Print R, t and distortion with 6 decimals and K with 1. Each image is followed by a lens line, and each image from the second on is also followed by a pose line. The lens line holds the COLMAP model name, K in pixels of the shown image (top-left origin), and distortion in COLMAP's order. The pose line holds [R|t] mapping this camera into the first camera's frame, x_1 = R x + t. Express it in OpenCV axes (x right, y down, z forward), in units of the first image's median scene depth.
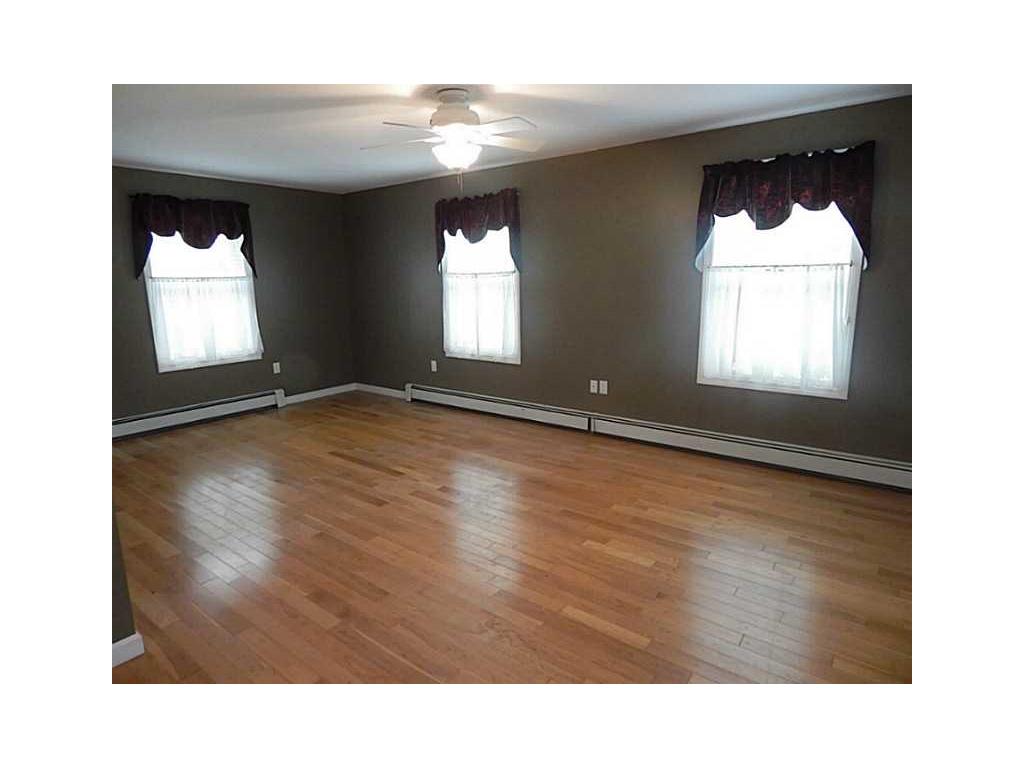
lens RADIAL K [[534.7, 0, 510.8], [0, 534.7, 384.5], [0, 0, 1]] dist [-0.007376, -0.000046]
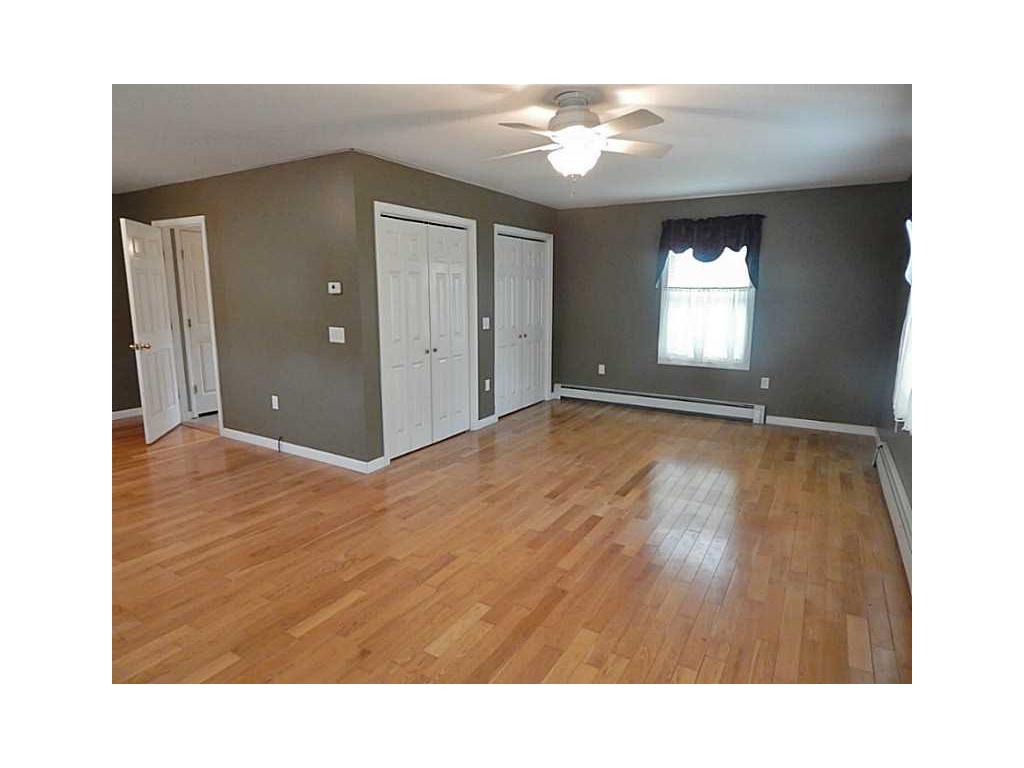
lens RADIAL K [[534.7, 0, 511.0], [0, 534.7, 382.4], [0, 0, 1]] dist [-0.007376, -0.000046]
pose [[0.117922, 0.182643, -0.976082, 0.499979], [-0.212016, 0.964906, 0.154938, -0.097398], [0.970126, 0.188675, 0.152506, 0.481454]]
